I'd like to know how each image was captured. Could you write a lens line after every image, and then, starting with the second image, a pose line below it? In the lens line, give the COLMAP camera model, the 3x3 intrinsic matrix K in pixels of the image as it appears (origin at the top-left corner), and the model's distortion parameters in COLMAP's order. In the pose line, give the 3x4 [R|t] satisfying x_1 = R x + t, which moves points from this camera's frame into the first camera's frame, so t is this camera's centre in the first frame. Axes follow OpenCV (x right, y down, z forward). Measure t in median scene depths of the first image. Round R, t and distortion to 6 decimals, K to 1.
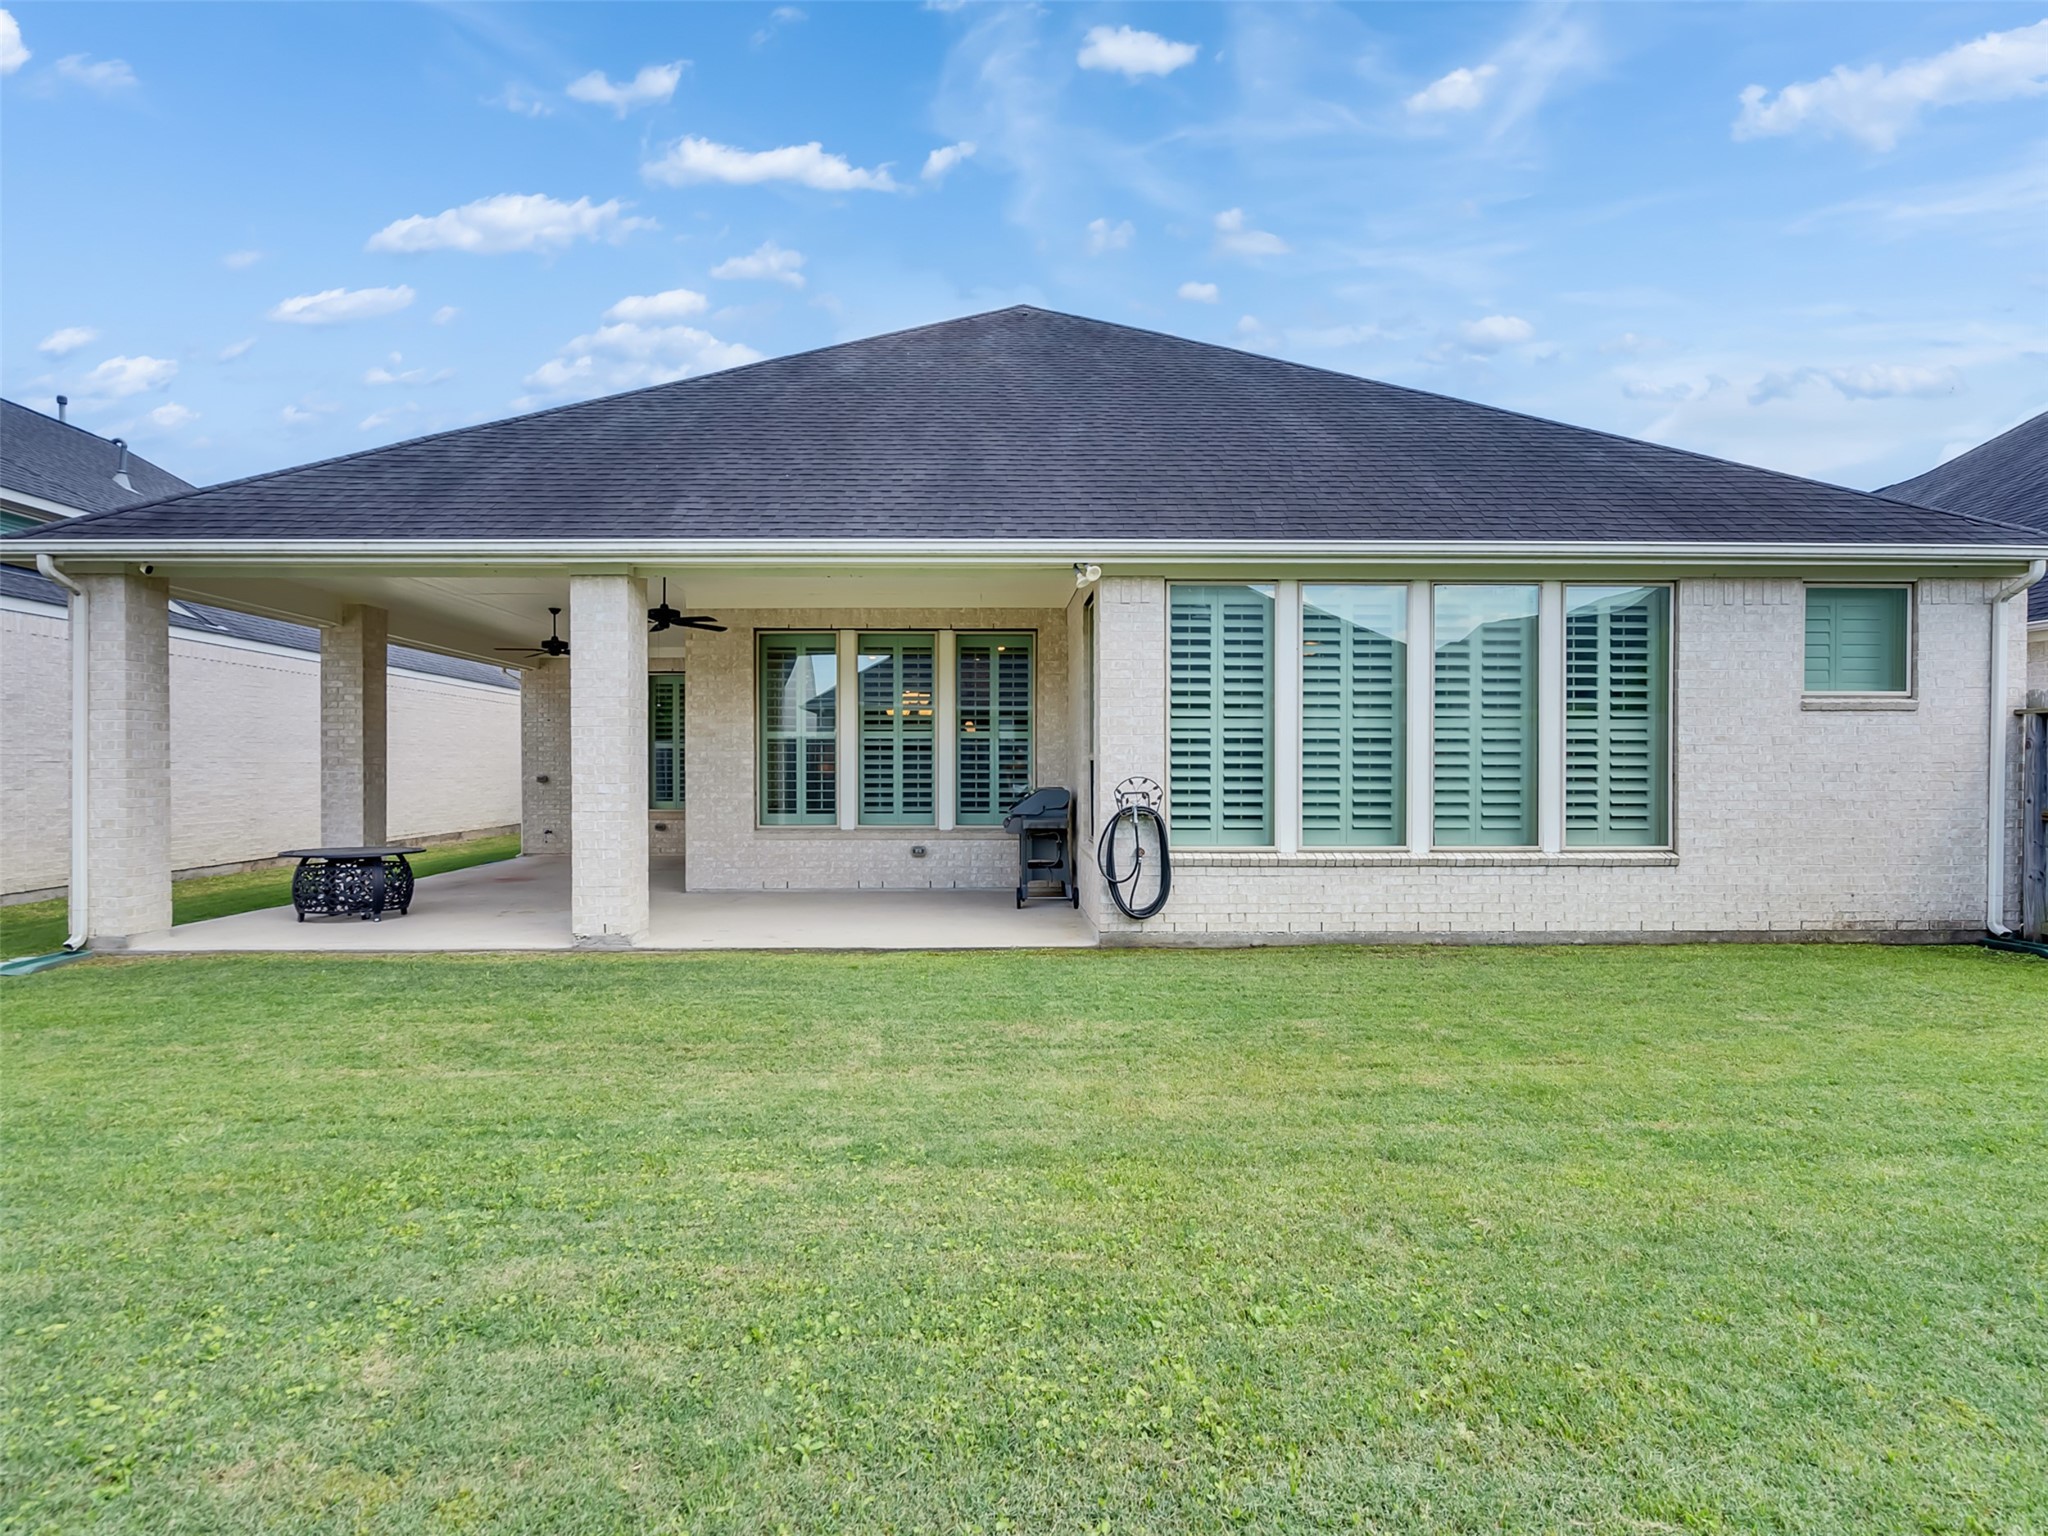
lens RADIAL K [[1048.5, 0, 1023.2], [0, 1048.5, 771.5], [0, 0, 1]] dist [-0.002425, -0.000262]
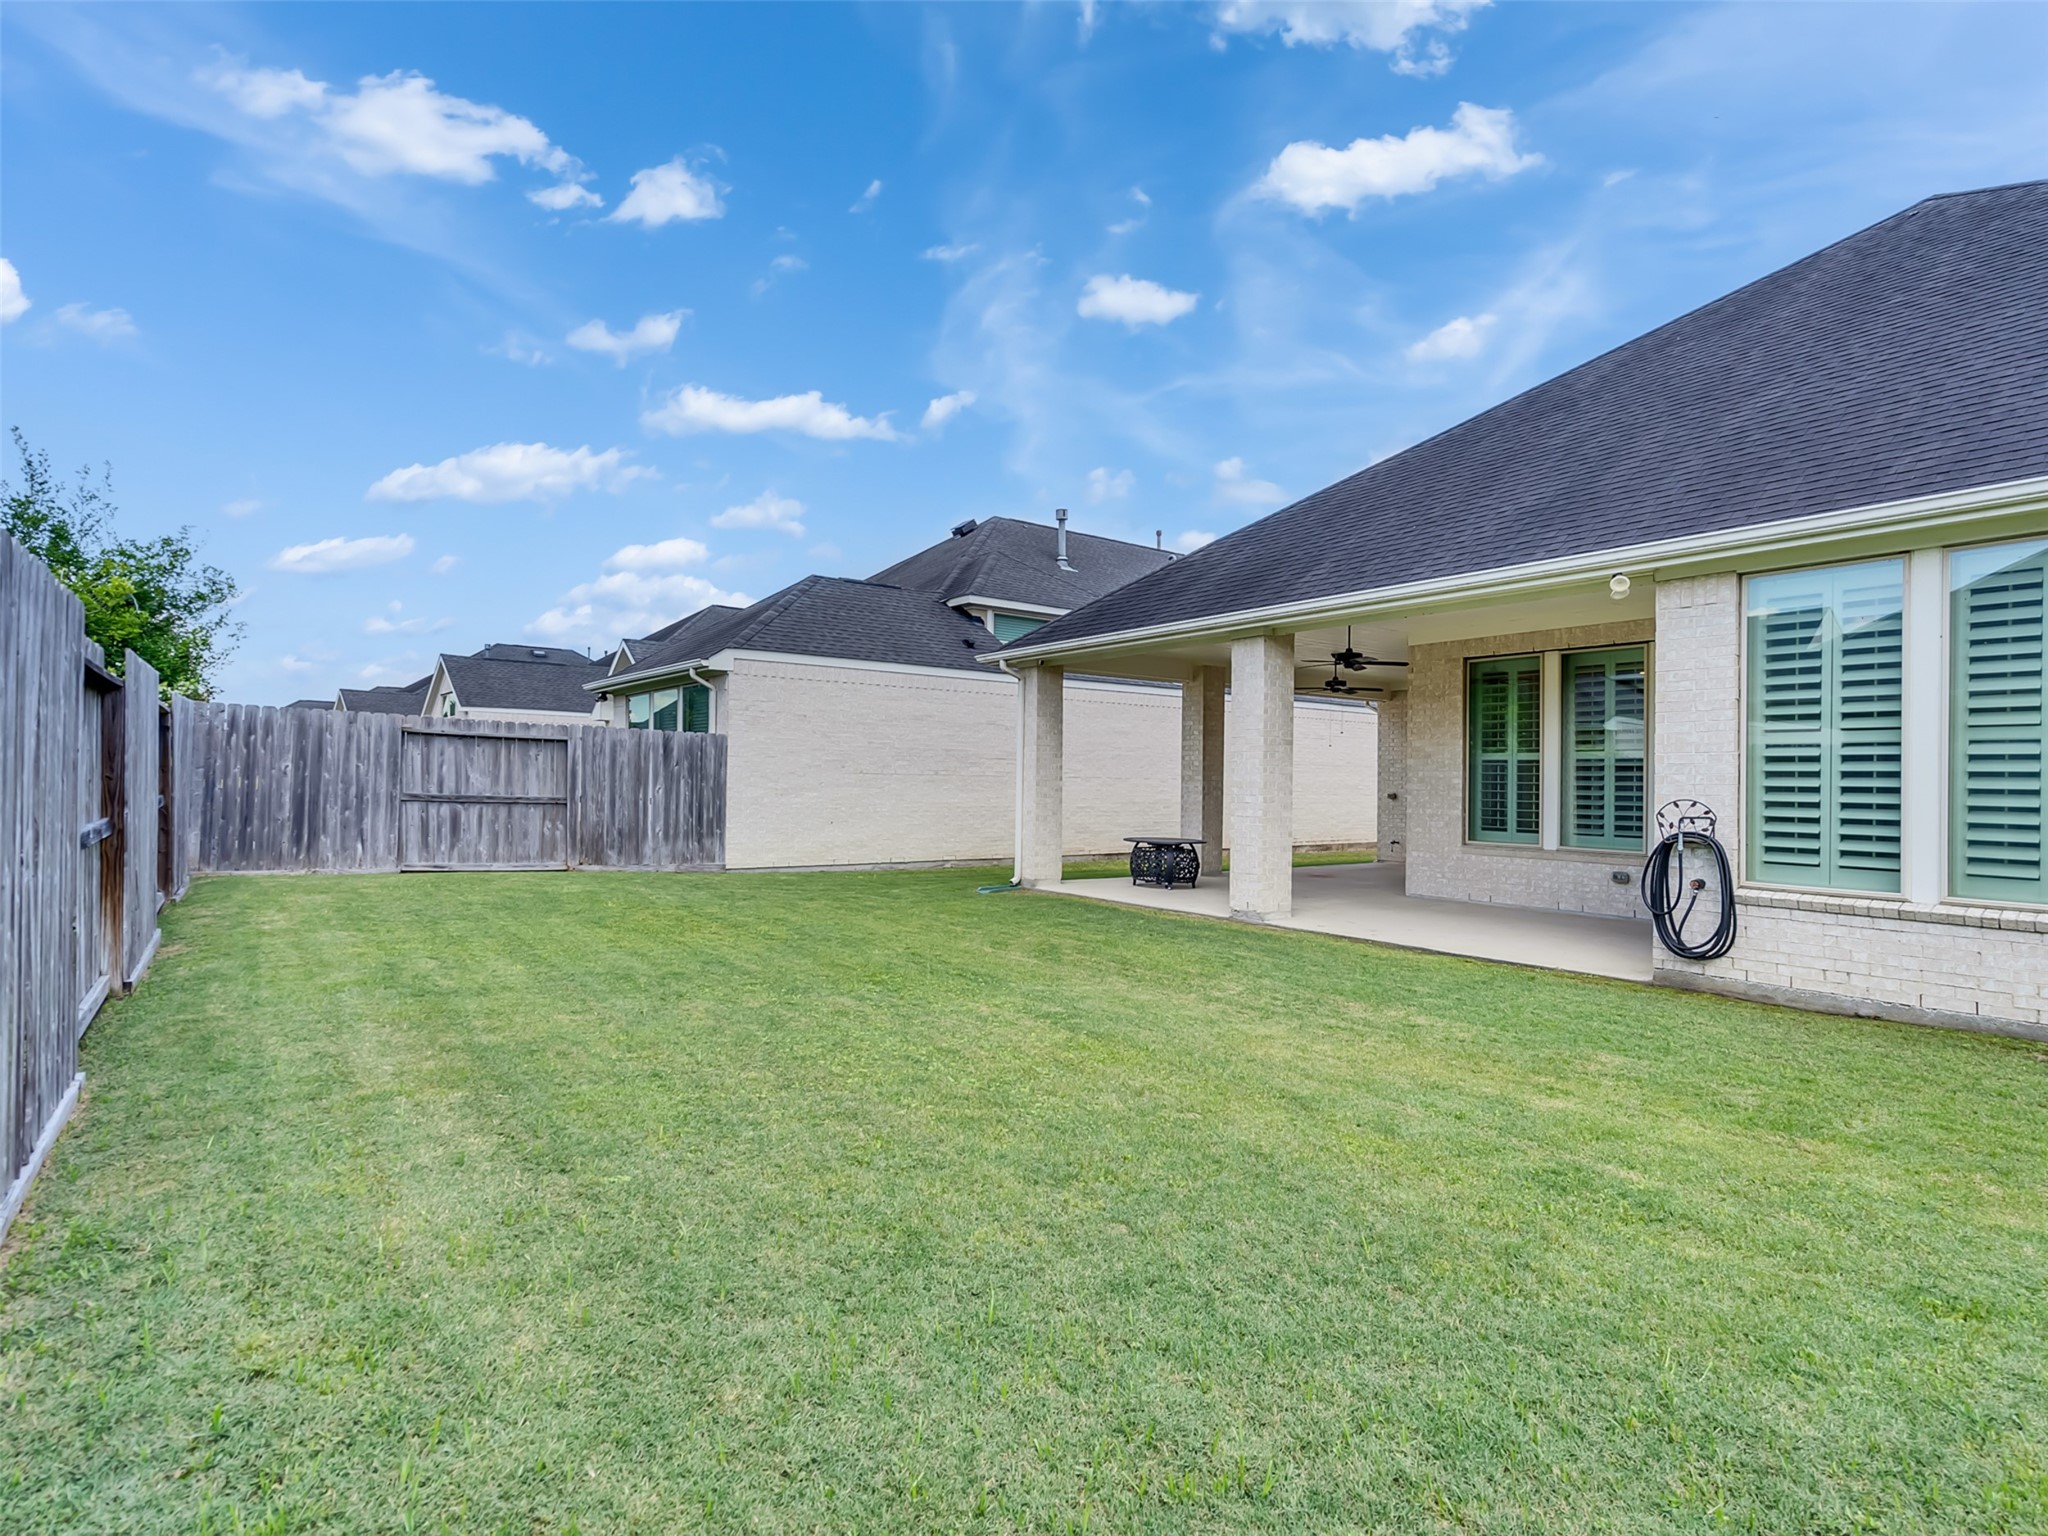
lens RADIAL K [[1048.5, 0, 1009.0], [0, 1048.5, 764.8], [0, 0, 1]] dist [-0.002425, -0.000262]
pose [[0.561525, -0.003485, -0.827452, 0.501155], [-0.019191, 0.999667, -0.017234, 0.001801], [0.827237, 0.025557, 0.561271, 0.011231]]
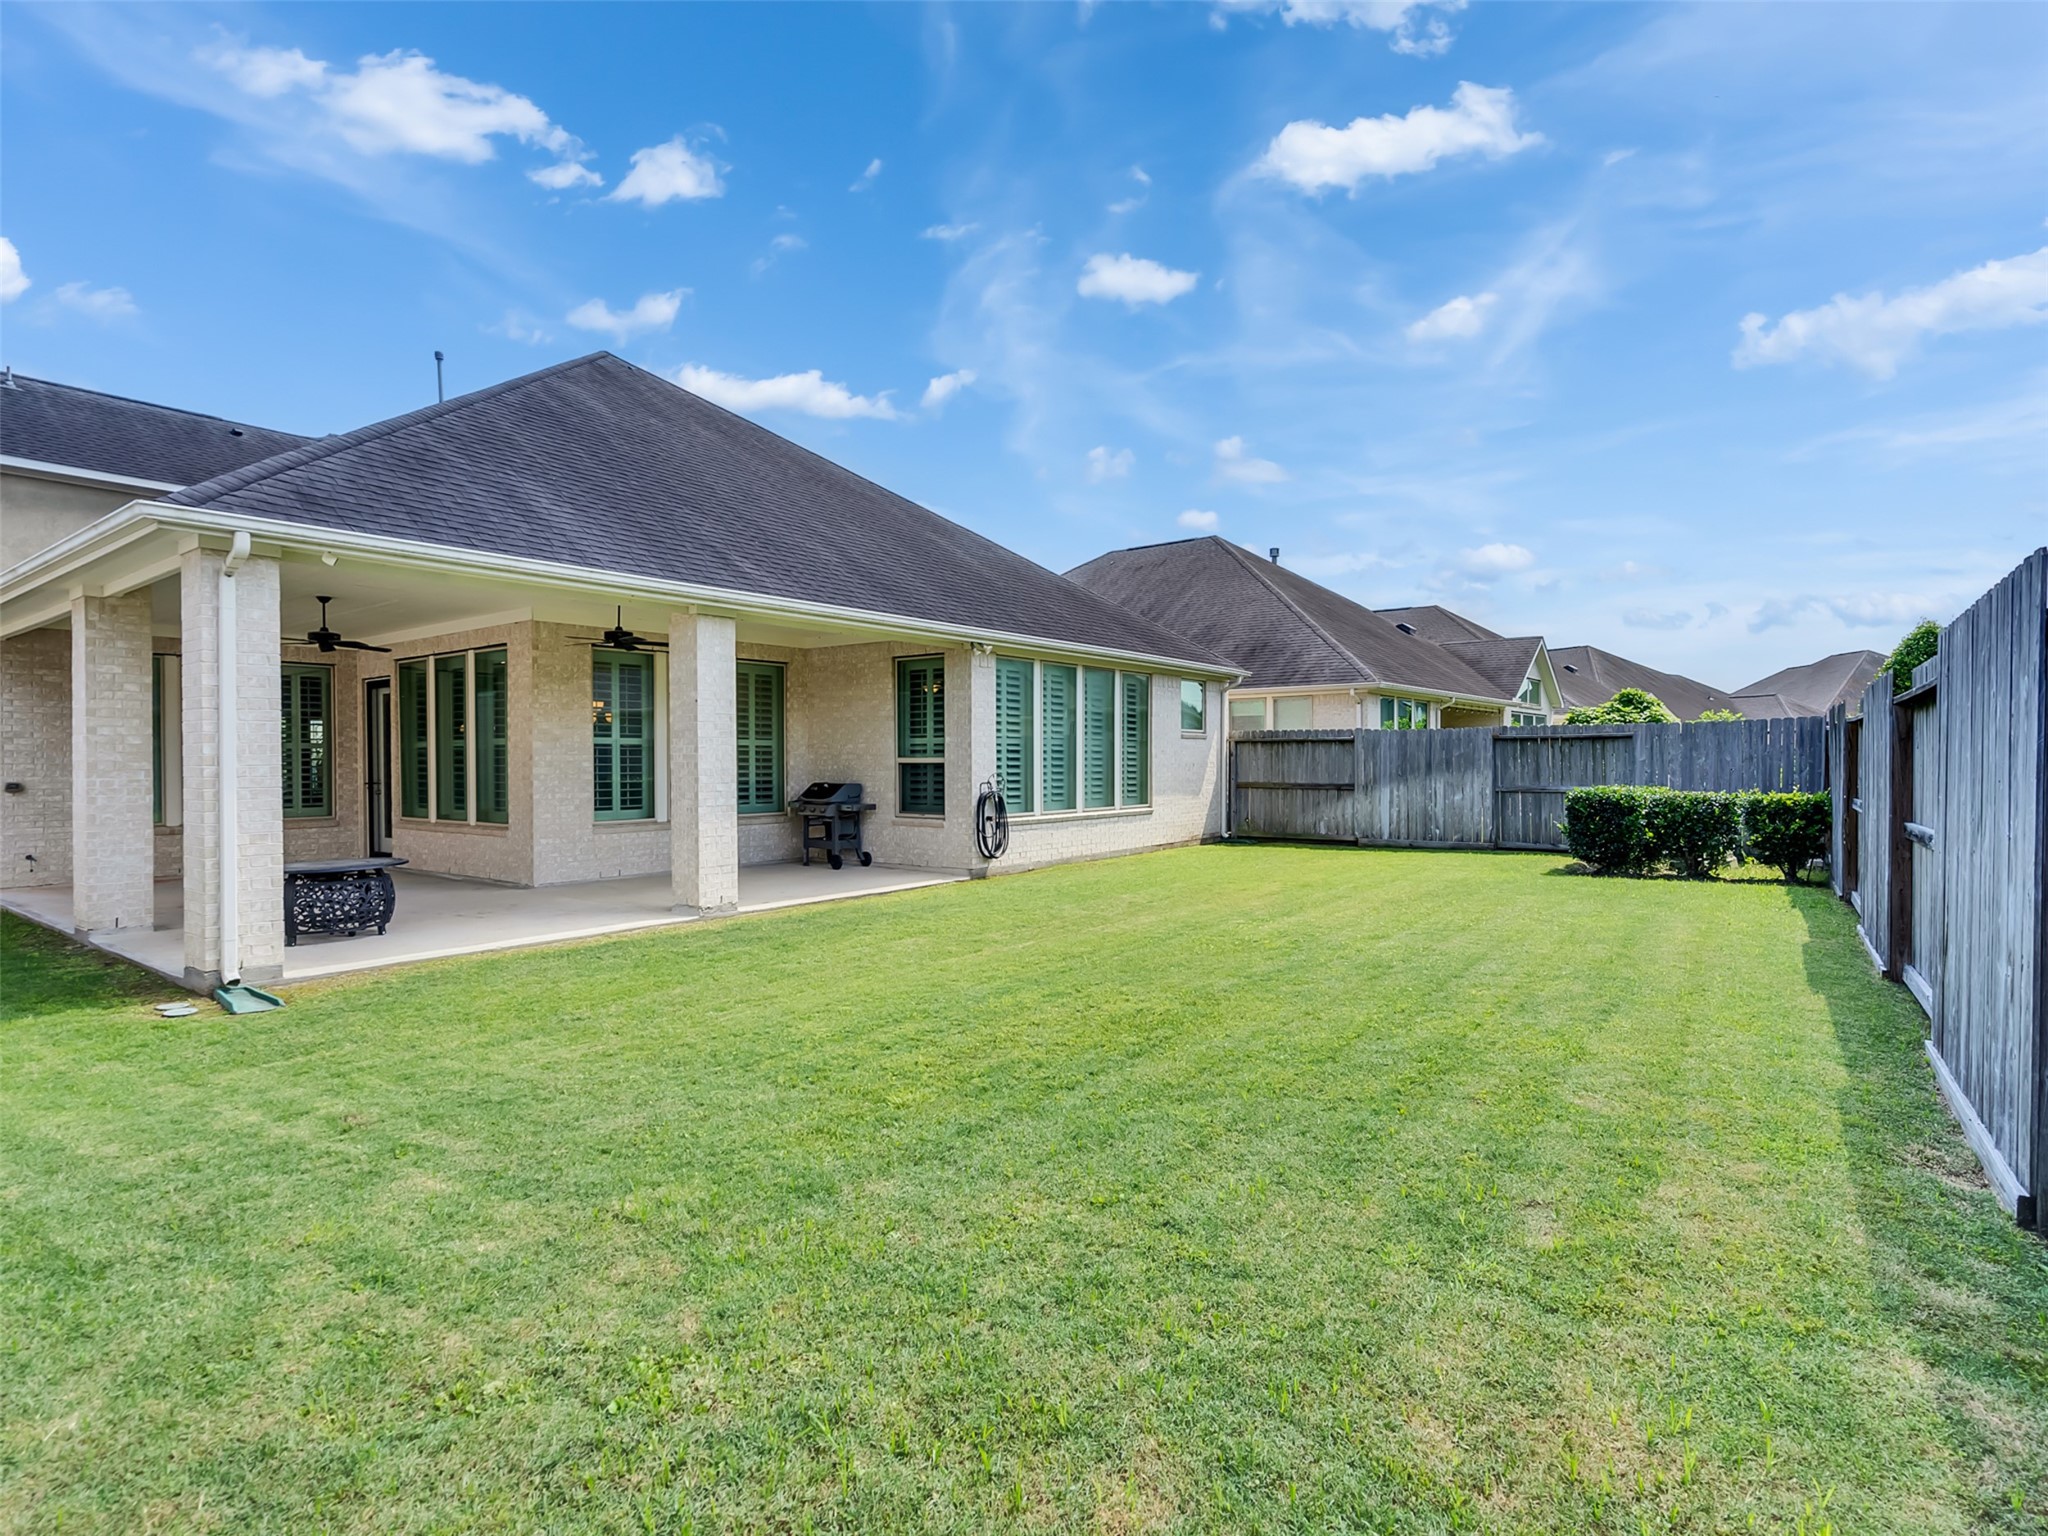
lens RADIAL K [[1048.5, 0, 1009.3], [0, 1048.5, 772.2], [0, 0, 1]] dist [-0.002425, -0.000262]
pose [[0.617573, -0.009882, 0.786451, -1.148688], [0.007242, 0.999950, 0.006878, -0.007591], [-0.786480, 0.001448, 0.617614, -0.041050]]
